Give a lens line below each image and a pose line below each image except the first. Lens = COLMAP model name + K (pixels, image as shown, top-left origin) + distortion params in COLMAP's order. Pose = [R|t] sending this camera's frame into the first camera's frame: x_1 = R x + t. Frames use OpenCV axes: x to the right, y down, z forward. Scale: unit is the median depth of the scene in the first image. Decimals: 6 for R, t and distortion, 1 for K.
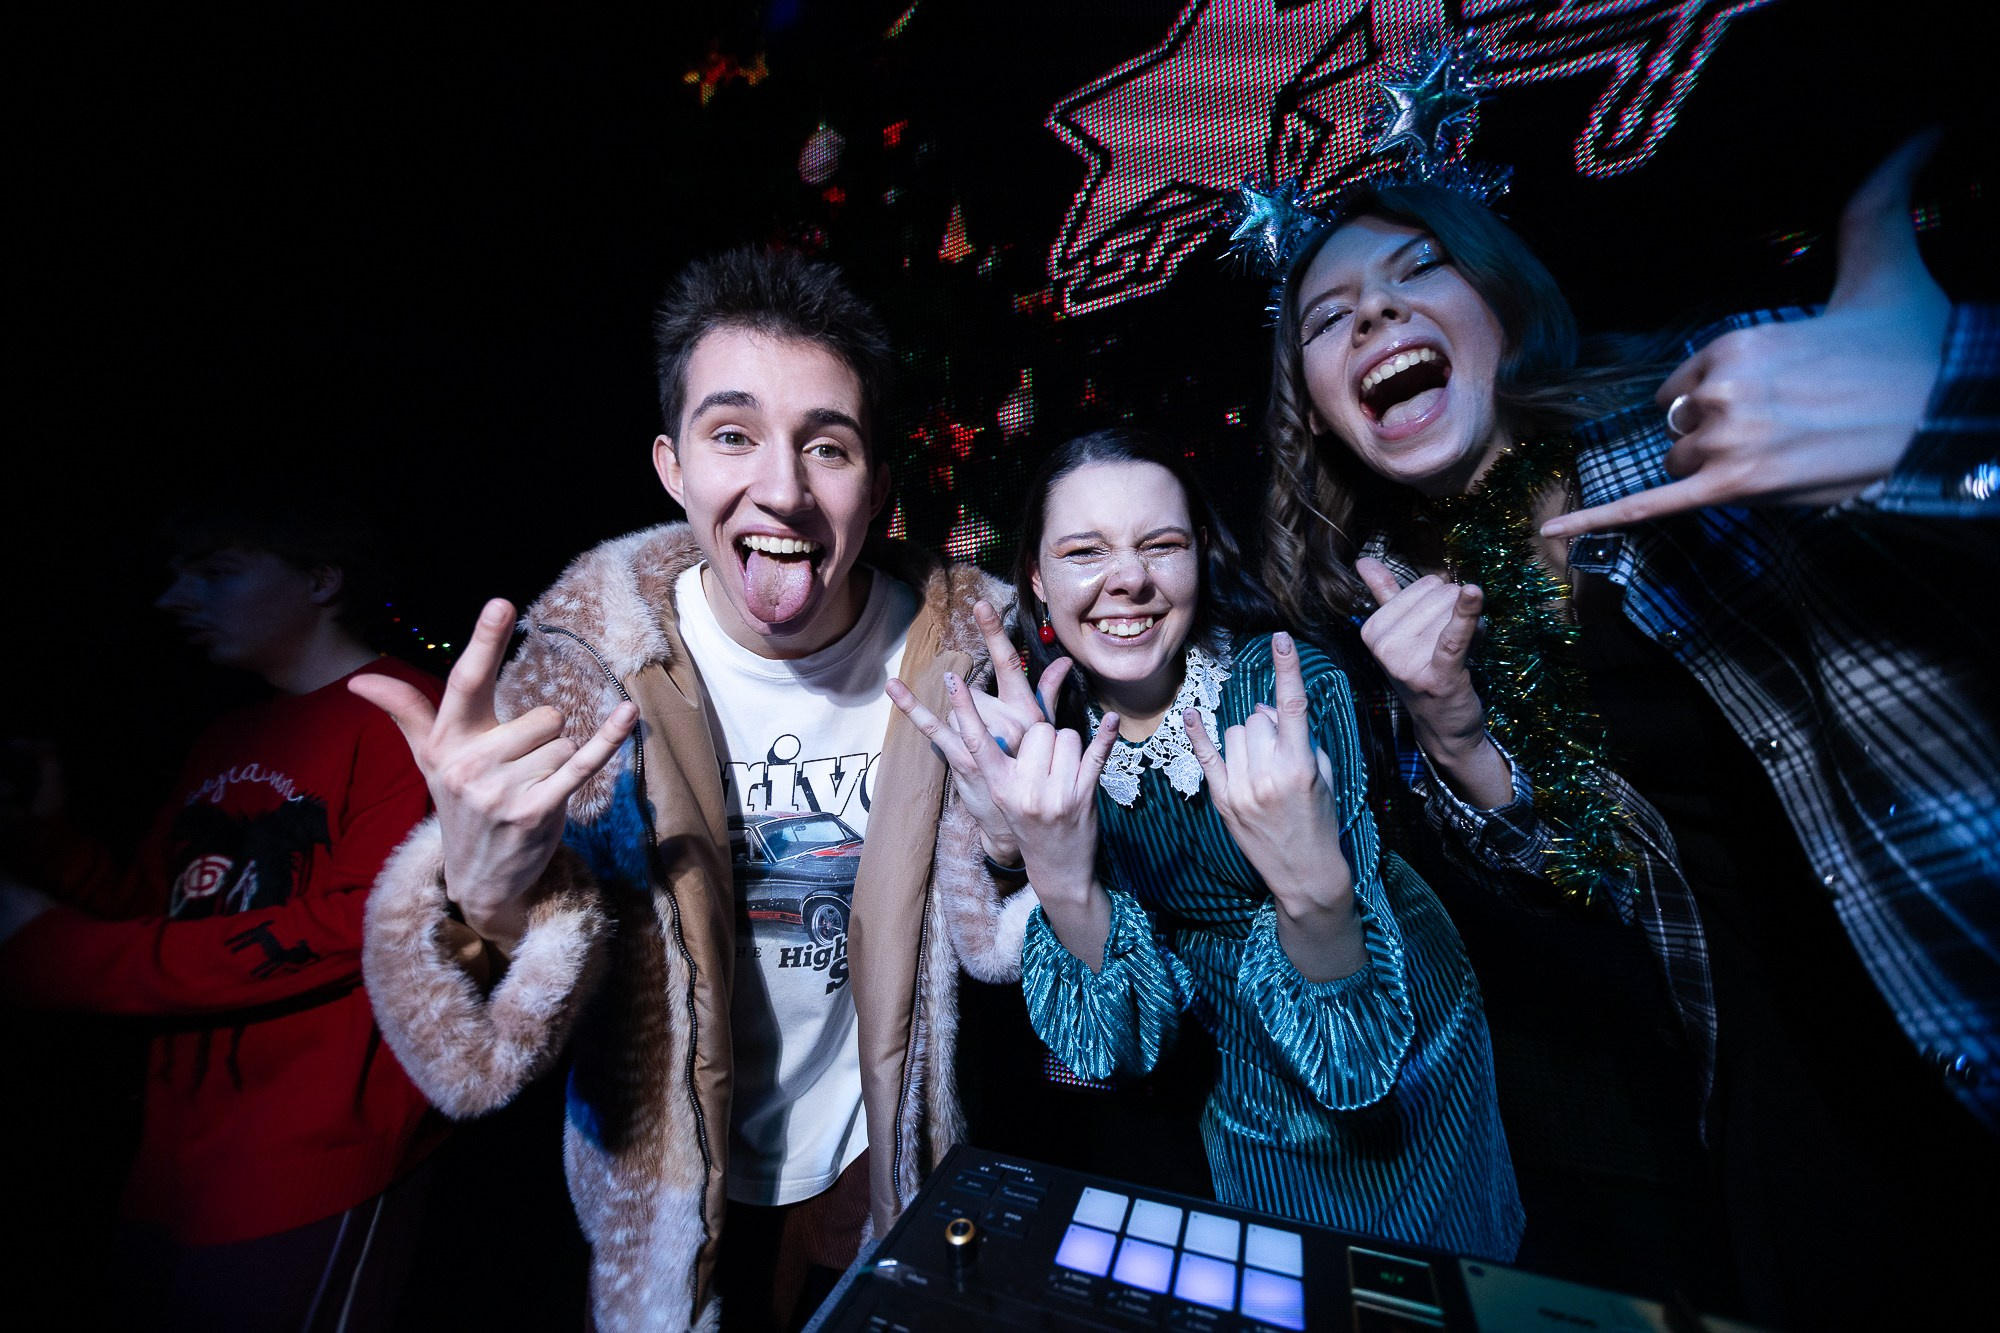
lens RADIAL K [[633.5, 0, 1000.0], [0, 633.5, 657.1], [0, 0, 1]] dist [0.009076, 0.000015]
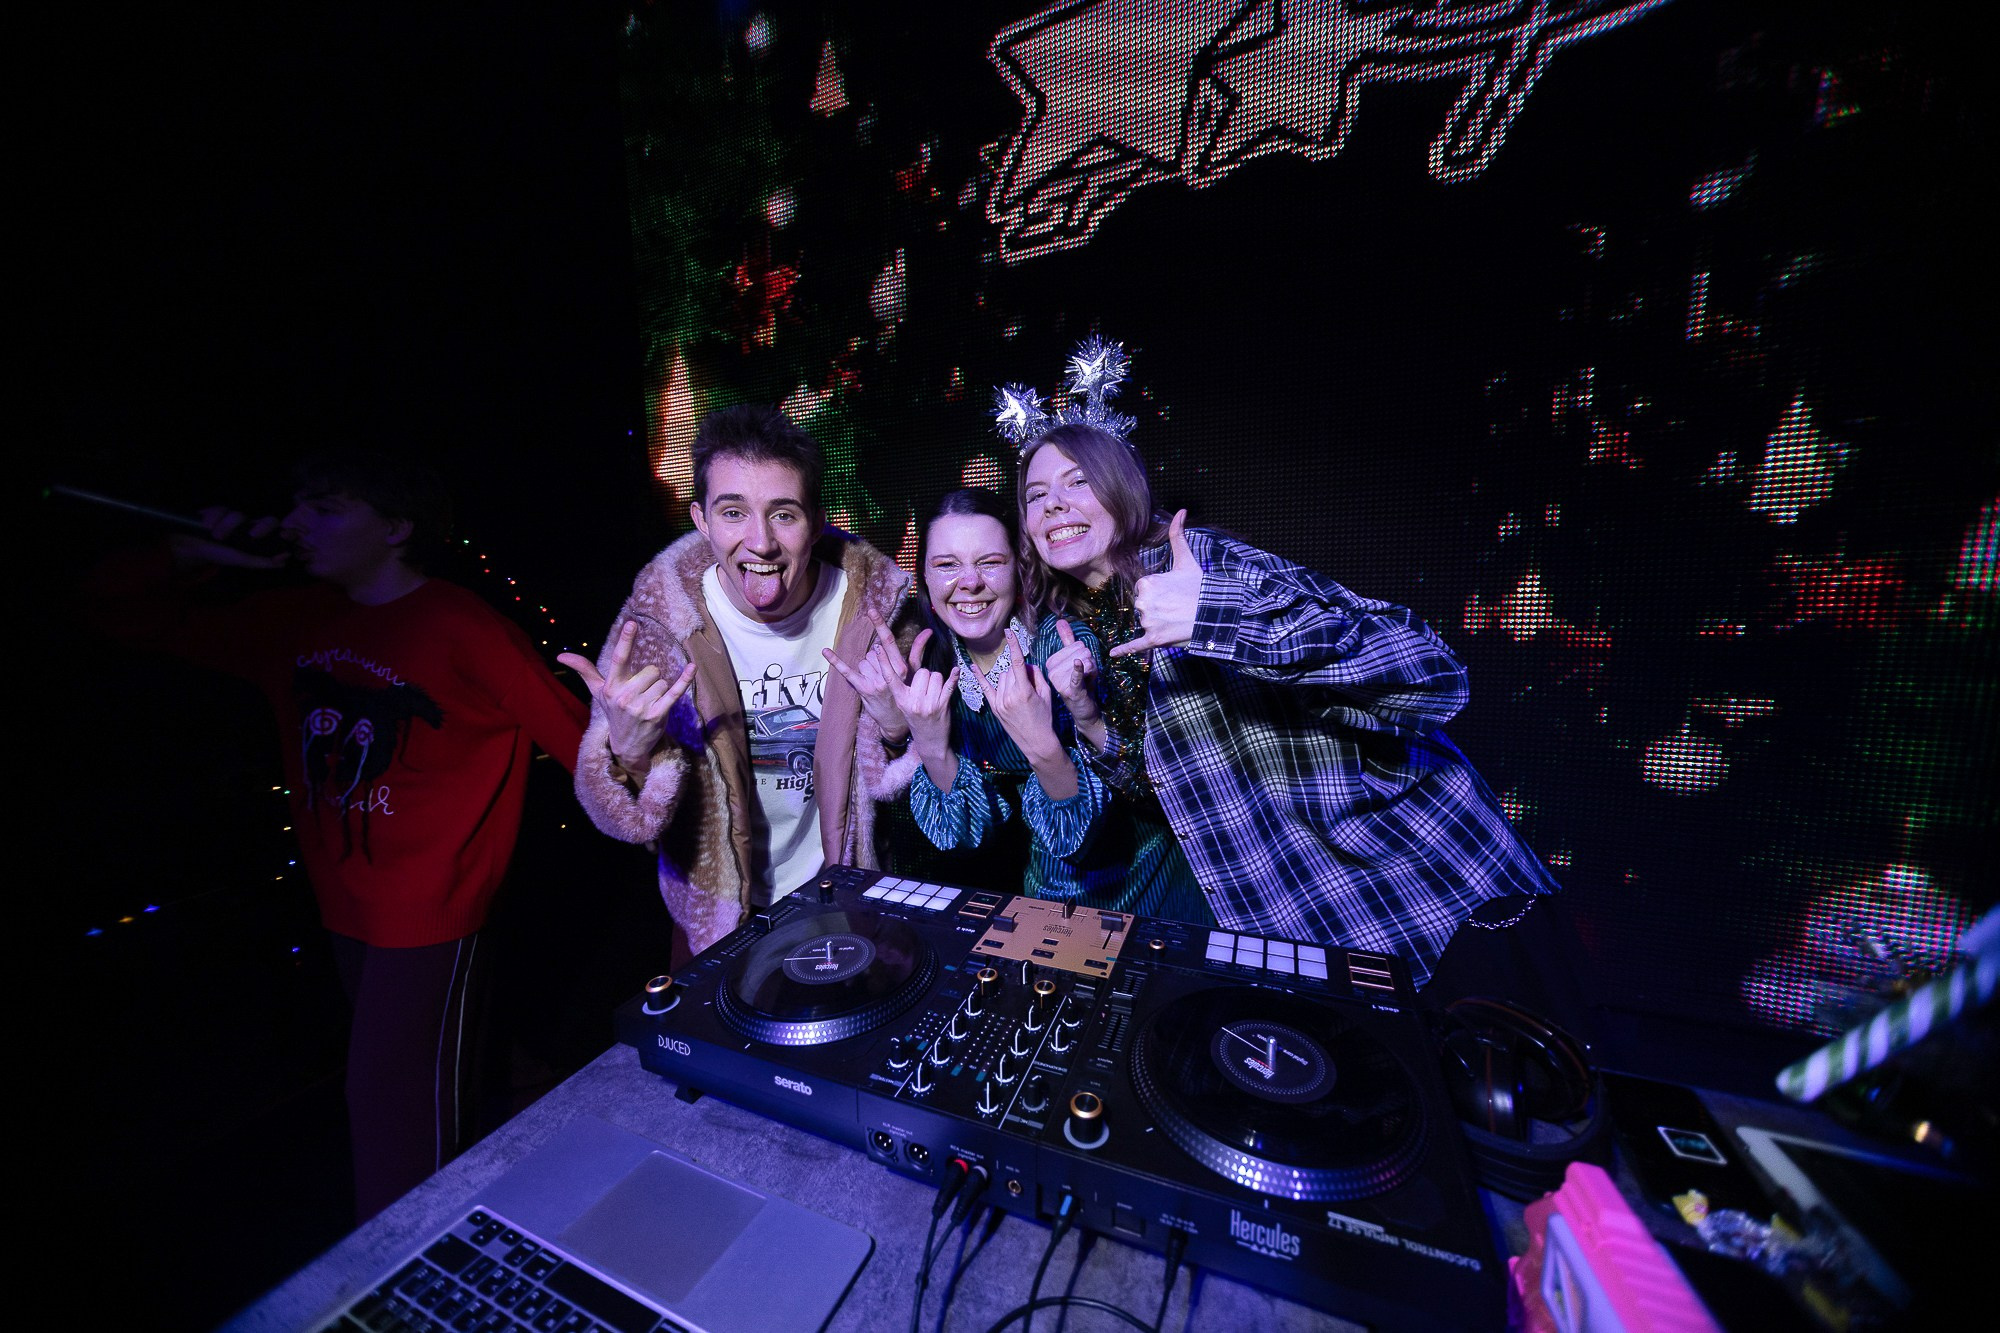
lens RADIAL K [[643.8, 0, 1011.2], [0, 643.8, 657.3], [0, 0, 1]] dist [0.009128, 0.000232]
pose [[0.998986, 0.022080, 0.039235, 0.232524], [-0.030576, 0.972407, 0.231277, -0.307435], [-0.033046, -0.232242, 0.972097, -0.694506]]
